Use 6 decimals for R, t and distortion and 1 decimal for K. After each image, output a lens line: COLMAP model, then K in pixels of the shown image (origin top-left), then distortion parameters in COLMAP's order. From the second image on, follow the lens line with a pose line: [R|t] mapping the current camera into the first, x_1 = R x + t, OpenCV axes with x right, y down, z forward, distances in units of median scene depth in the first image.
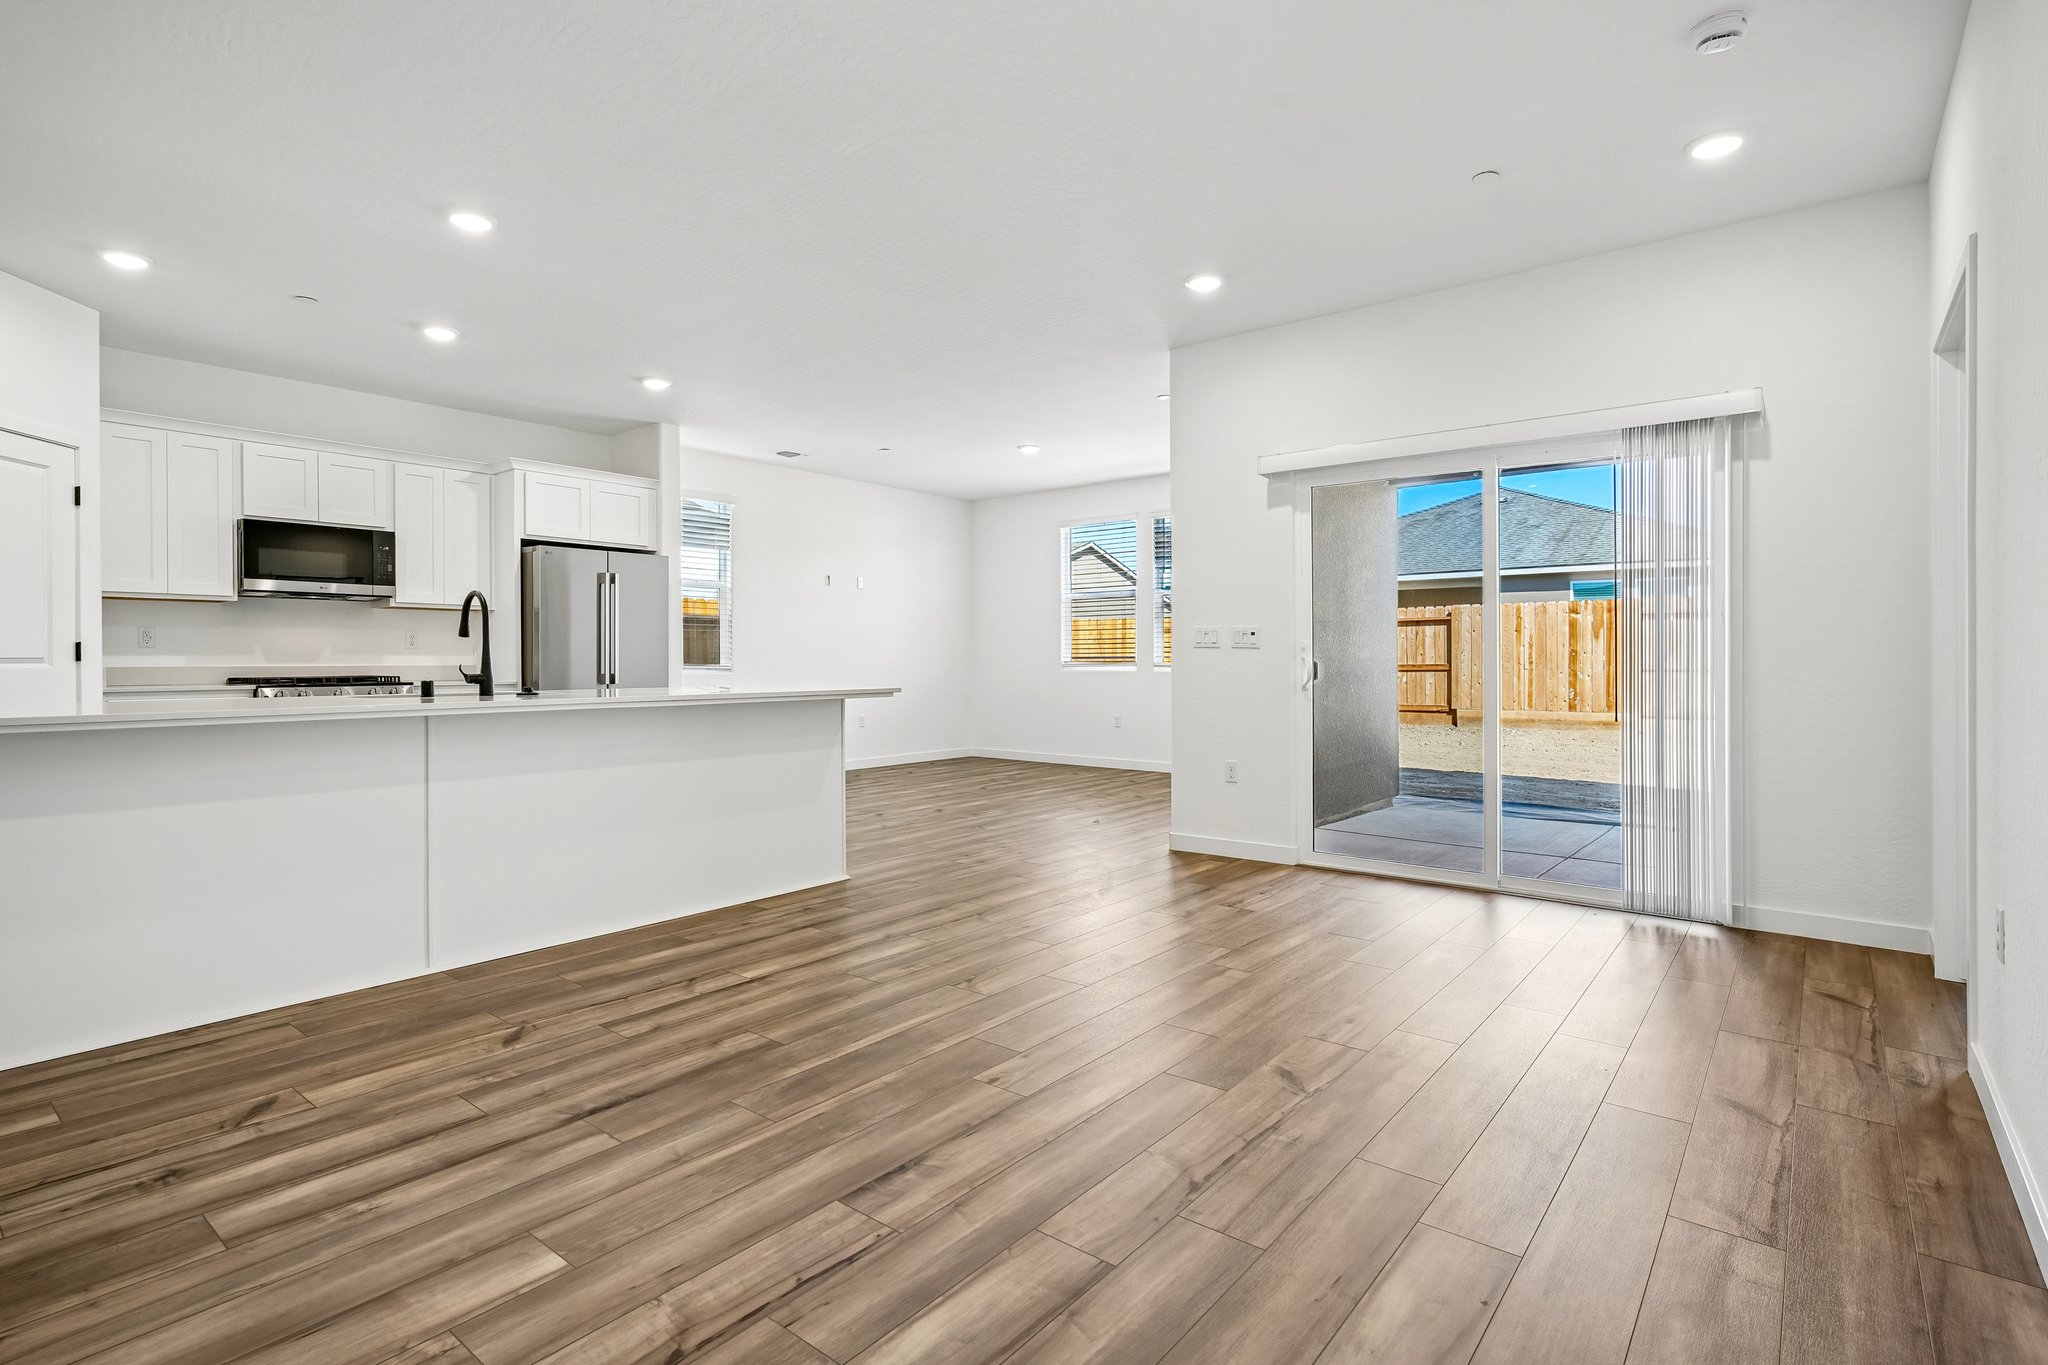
lens RADIAL K [[991.2, 0, 1016.4], [0, 991.2, 677.0], [0, 0, 1]] dist [-0.013025, 0.007365]
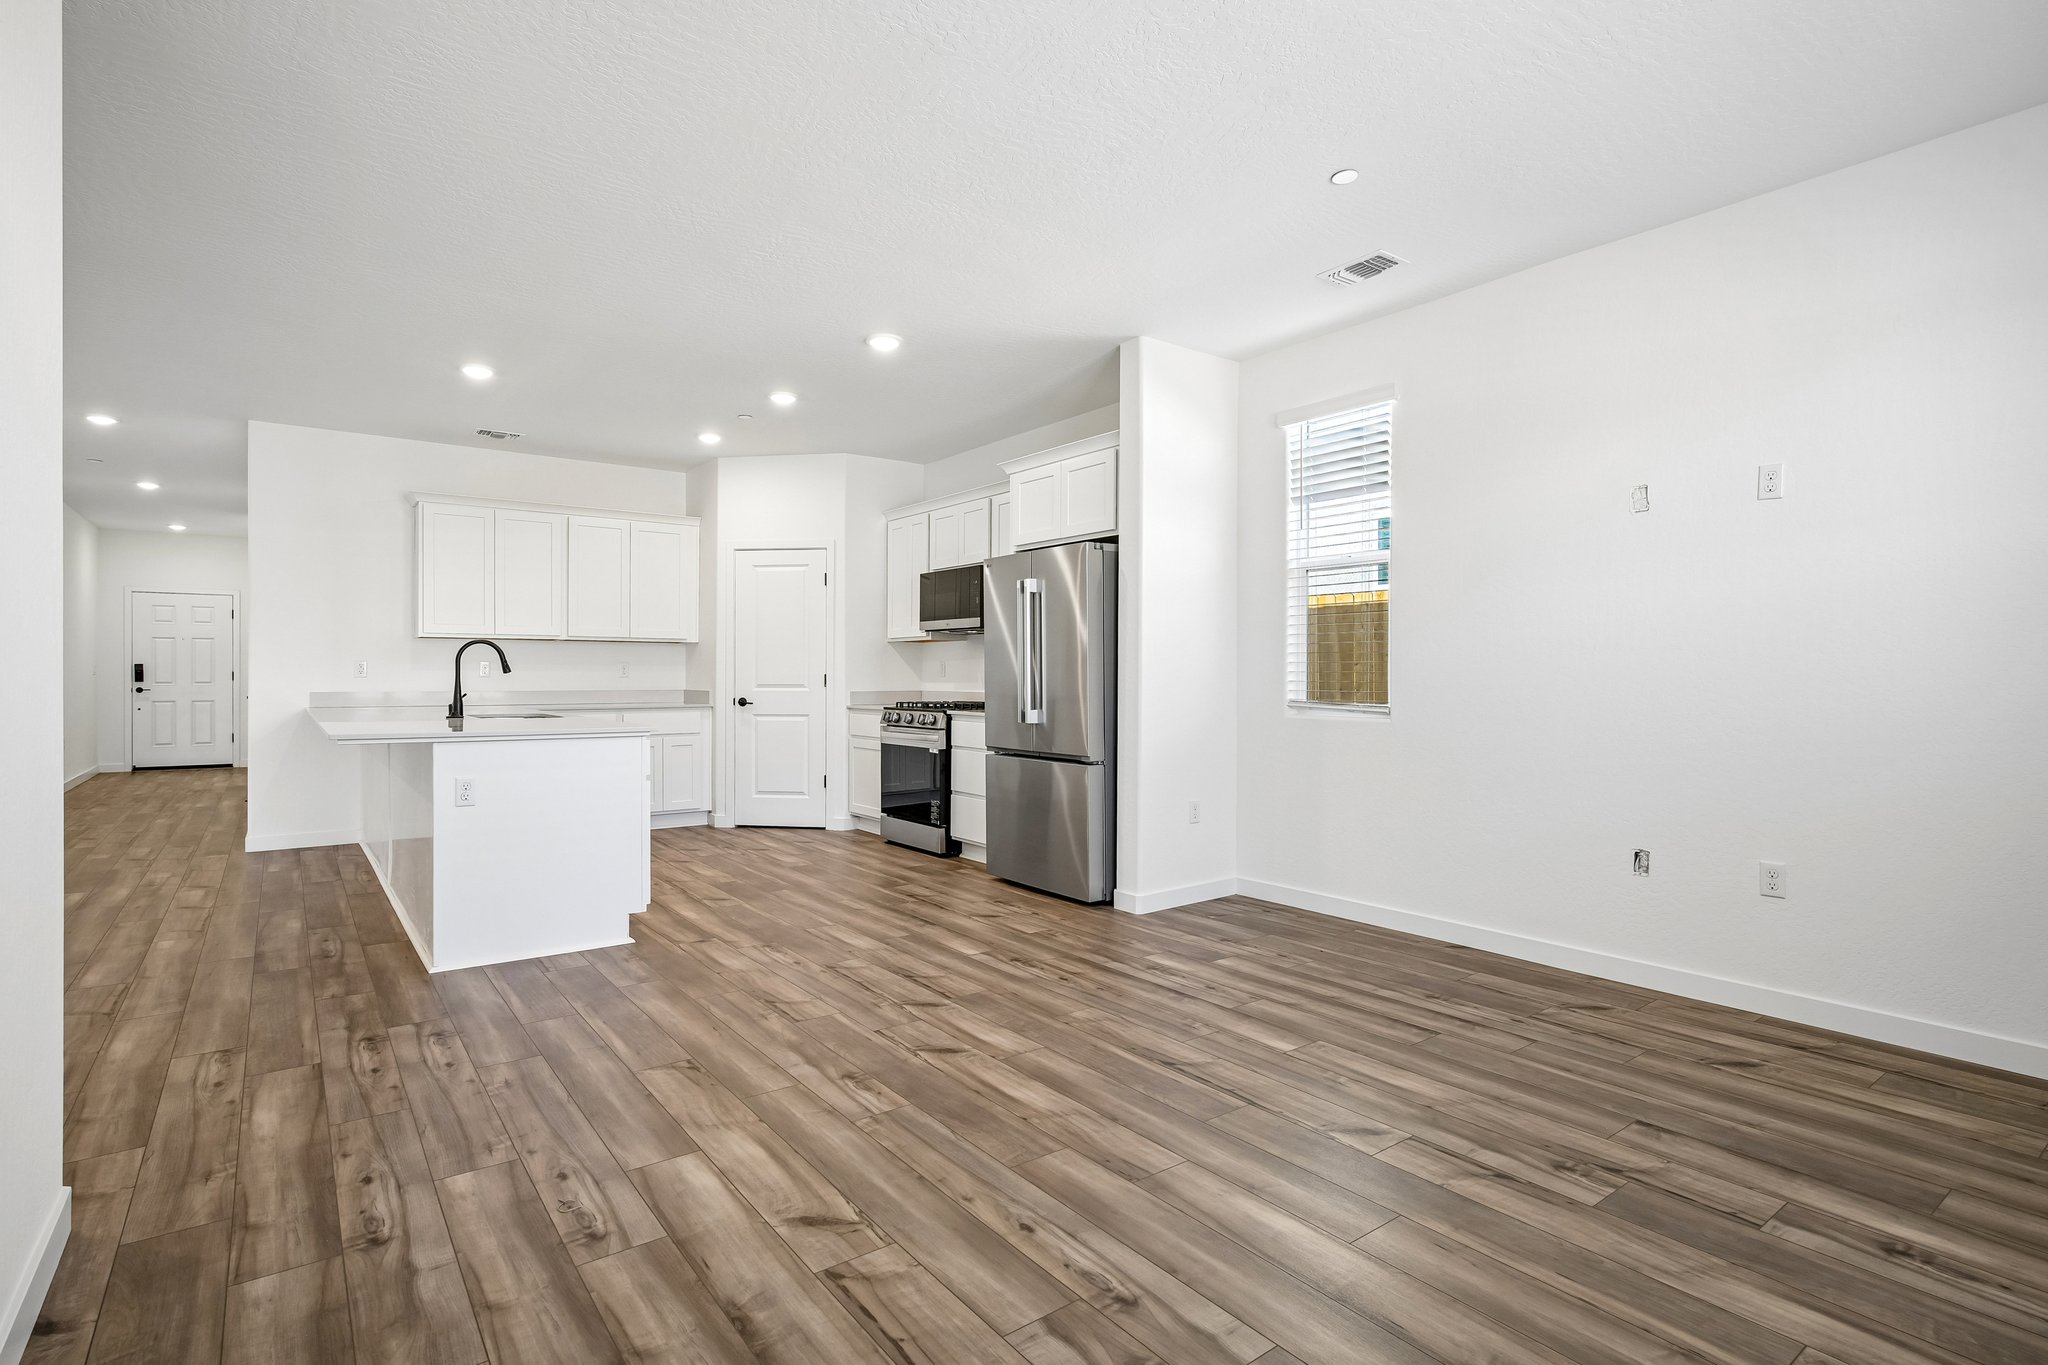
lens RADIAL K [[991.2, 0, 1007.5], [0, 991.2, 687.4], [0, 0, 1]] dist [-0.013025, 0.007365]
pose [[-0.249142, 0.015374, -0.968345, 0.676104], [-0.017829, 0.999632, 0.020458, -0.070801], [0.968303, 0.022362, -0.248776, 2.306022]]
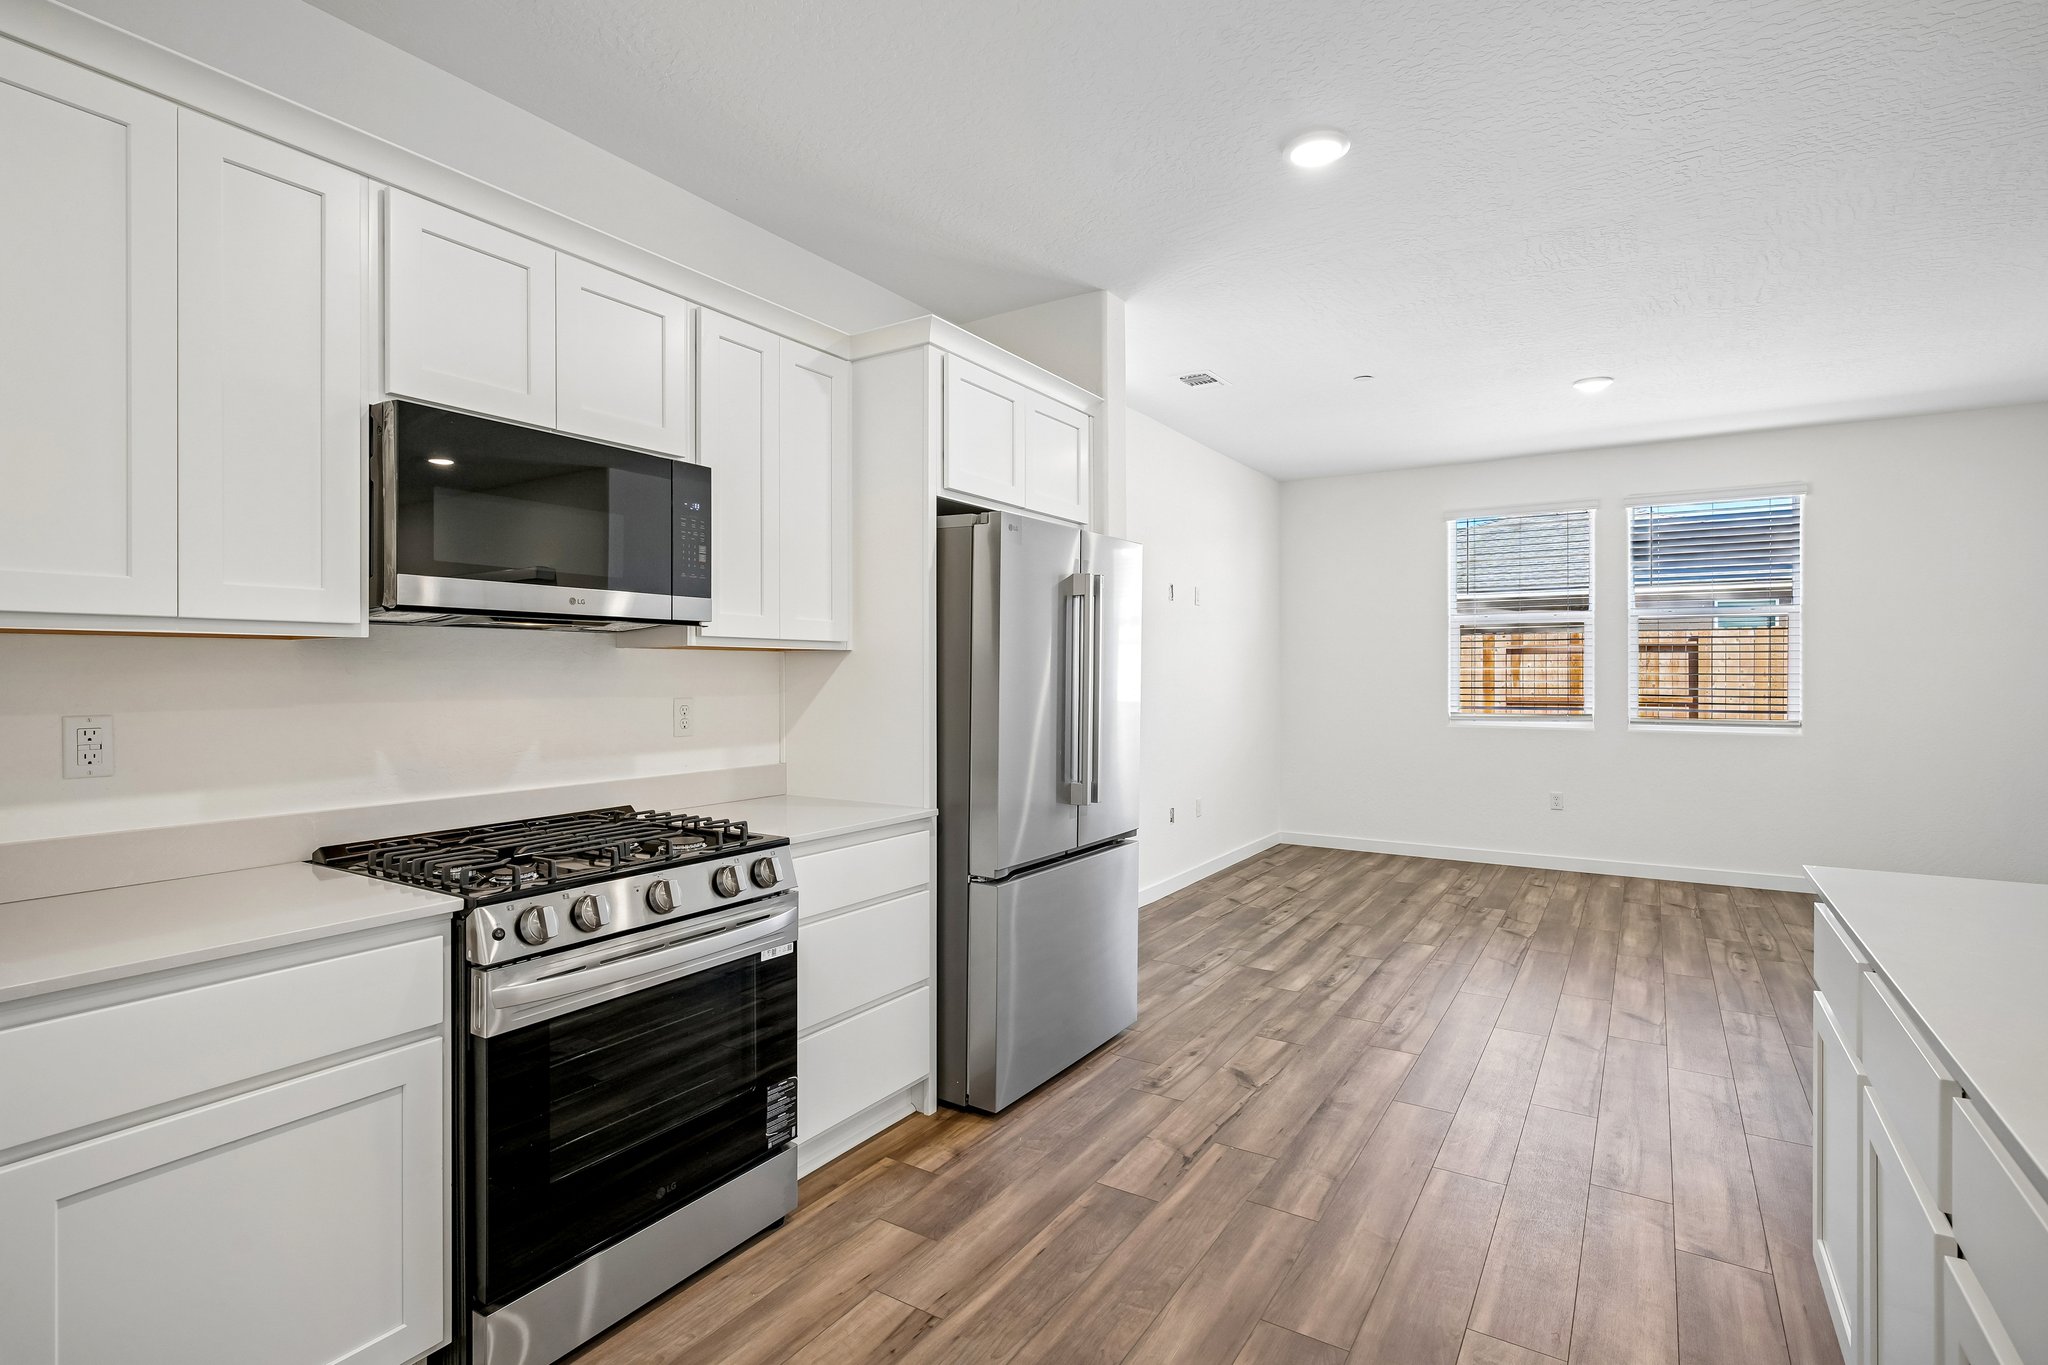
lens RADIAL K [[991.2, 0, 1021.6], [0, 991.2, 669.5], [0, 0, 1]] dist [-0.013025, 0.007365]
pose [[0.993058, 0.002478, 0.117599, -0.976424], [-0.000434, 0.999848, -0.017410, -0.097502], [-0.117624, 0.017238, 0.992909, 1.016666]]
